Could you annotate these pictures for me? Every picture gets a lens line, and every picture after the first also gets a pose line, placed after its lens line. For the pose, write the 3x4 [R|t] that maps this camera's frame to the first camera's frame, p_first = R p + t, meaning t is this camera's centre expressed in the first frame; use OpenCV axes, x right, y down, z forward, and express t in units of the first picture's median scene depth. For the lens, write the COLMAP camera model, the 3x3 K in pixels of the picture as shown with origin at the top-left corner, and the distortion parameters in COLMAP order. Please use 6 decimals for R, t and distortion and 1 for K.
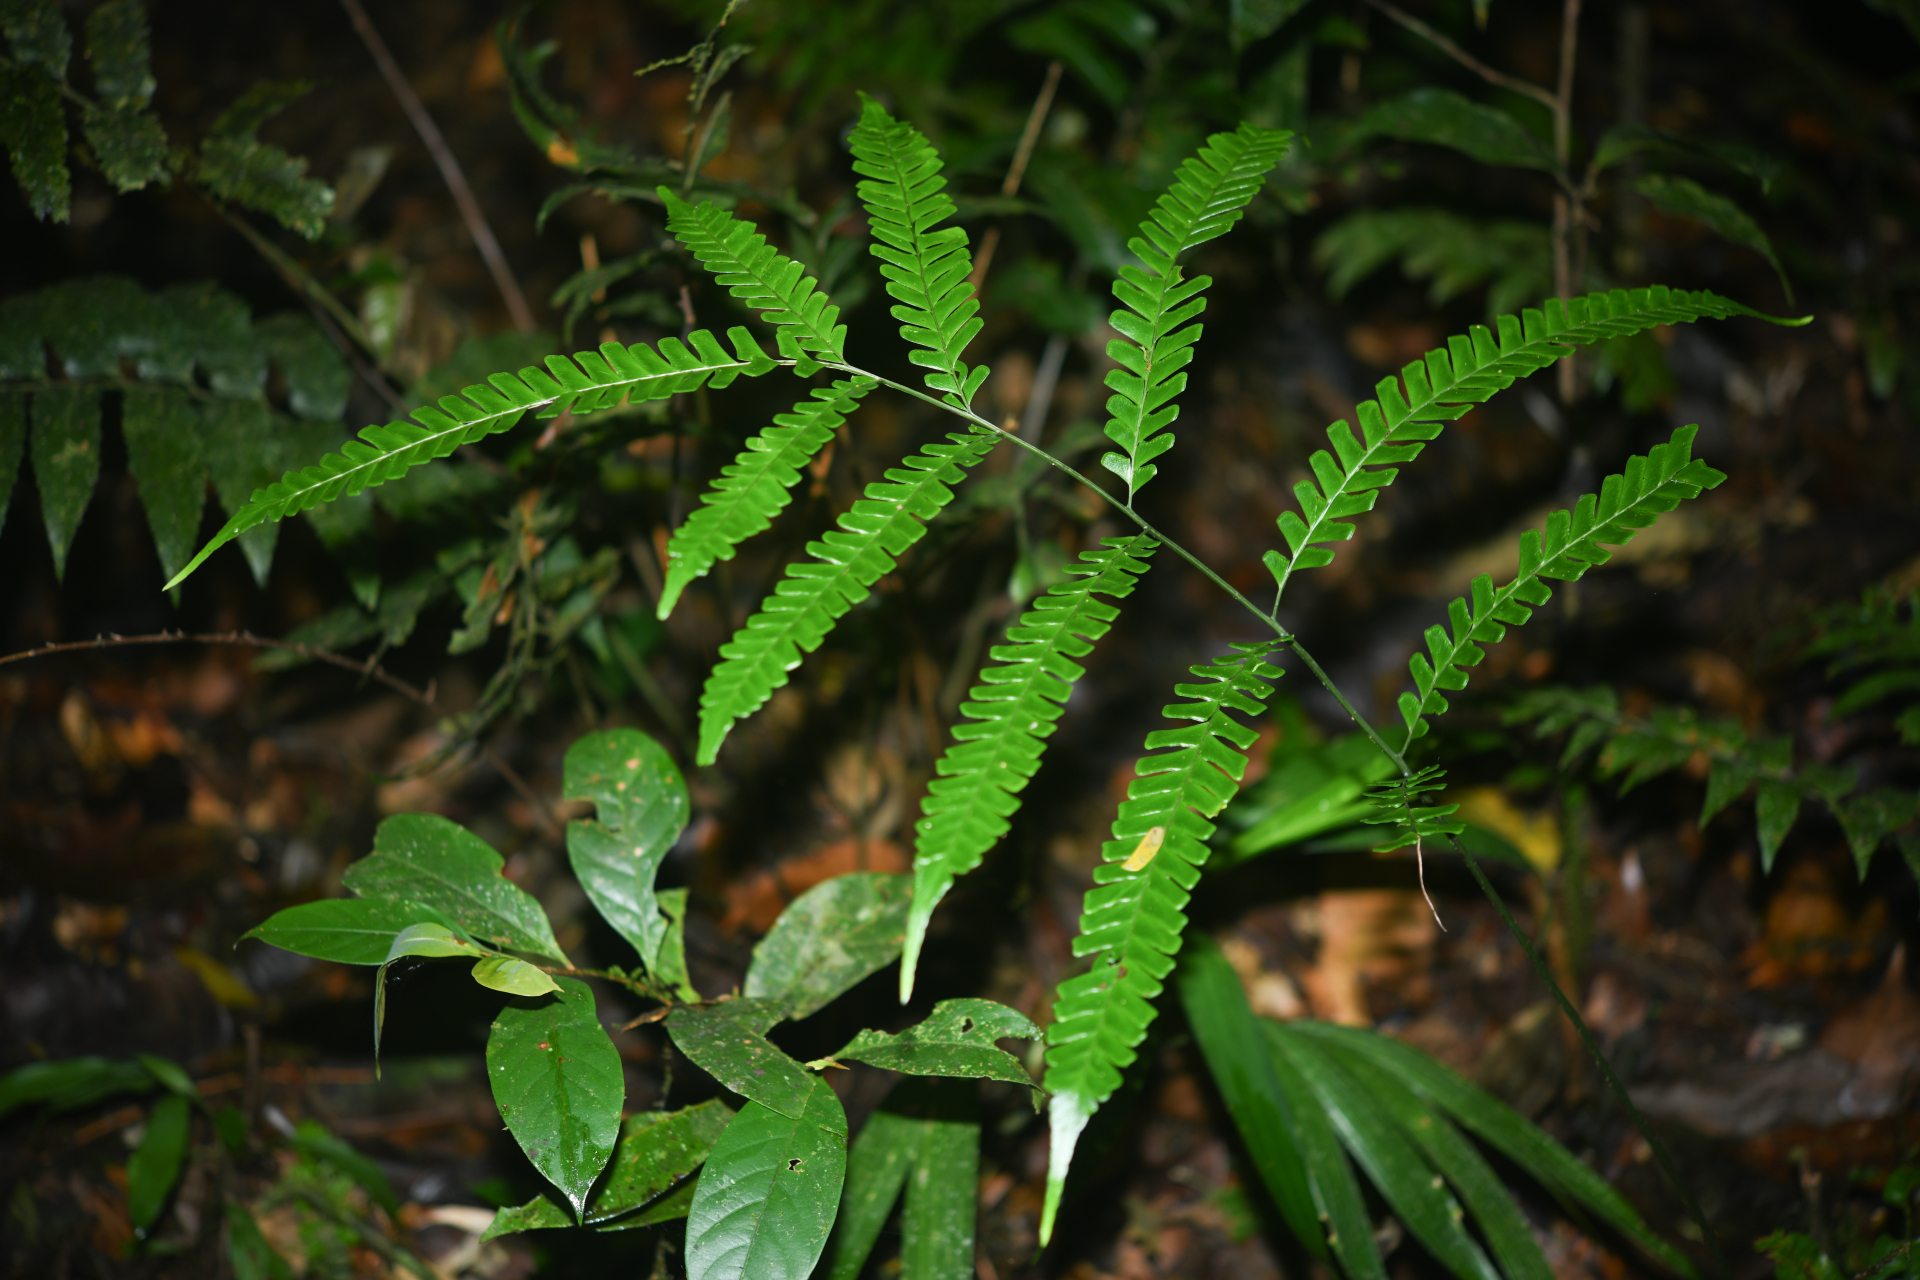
lens RADIAL K [[3302.2, 0, 960.0], [0, 3302.2, 640.0], [0, 0, 1]] dist [-0.189616, 2.356649]
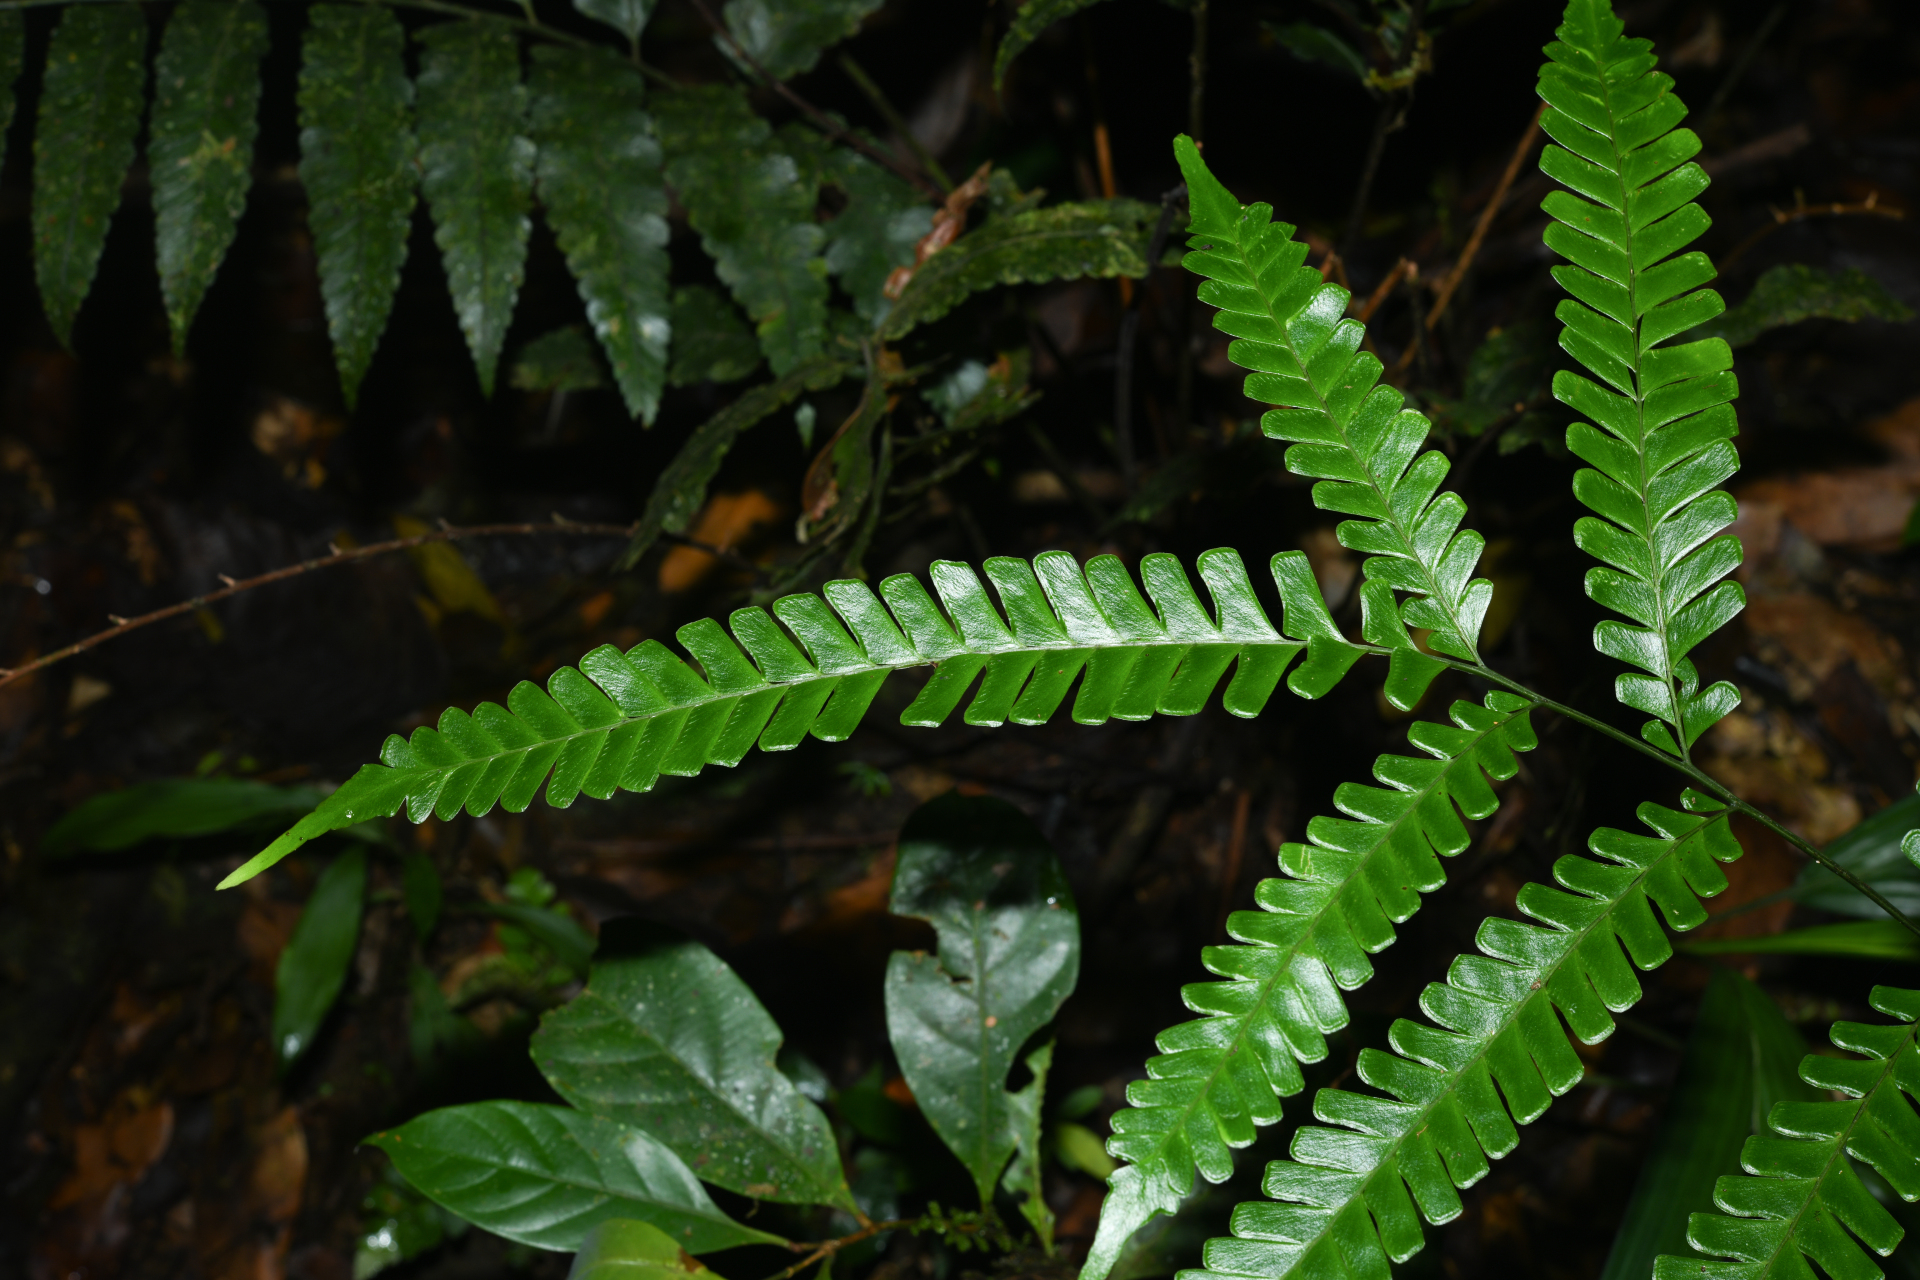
lens RADIAL K [[3302.2, 0, 960.0], [0, 3302.2, 640.0], [0, 0, 1]] dist [-0.189616, 2.356649]
pose [[0.984200, 0.160853, -0.073999, -0.077542], [-0.127131, 0.932890, 0.336978, -0.252834], [0.123236, -0.322246, 0.938600, 0.476684]]
